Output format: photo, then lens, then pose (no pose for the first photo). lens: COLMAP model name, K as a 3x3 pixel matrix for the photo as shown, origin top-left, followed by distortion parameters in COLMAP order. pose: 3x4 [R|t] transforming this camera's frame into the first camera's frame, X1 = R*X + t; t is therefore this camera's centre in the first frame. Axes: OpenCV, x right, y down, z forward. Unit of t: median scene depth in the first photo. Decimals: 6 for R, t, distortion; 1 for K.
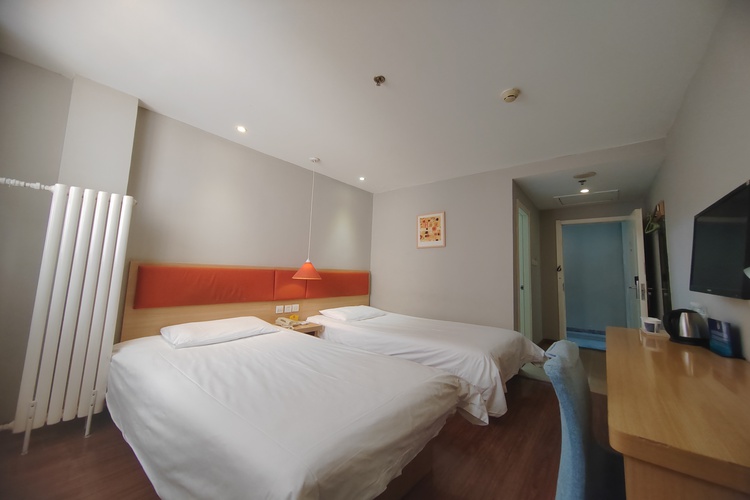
lens RADIAL K [[277.3, 0, 375.0], [0, 277.3, 250.0], [0, 0, 1]] dist [0.000120, 0.000017]
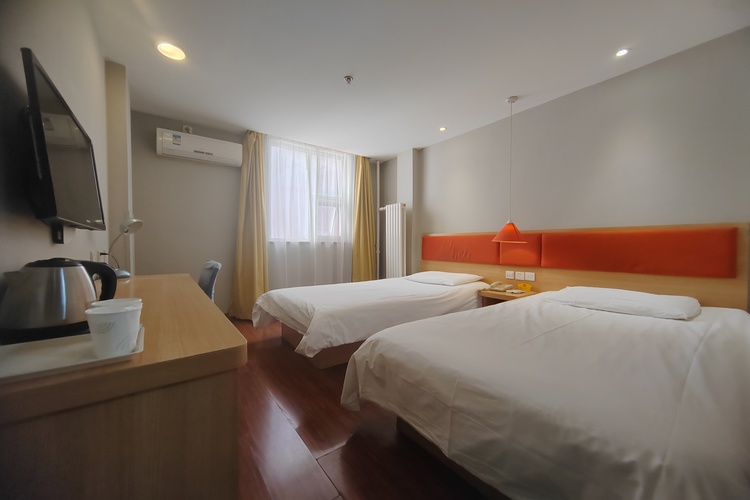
lens RADIAL K [[277.3, 0, 375.0], [0, 277.3, 250.0], [0, 0, 1]] dist [0.000120, 0.000017]
pose [[-0.248819, 0.005554, -0.968534, 0.698964], [0.092530, 0.995546, -0.018062, 0.098978], [0.964120, -0.094112, -0.248224, 0.771276]]
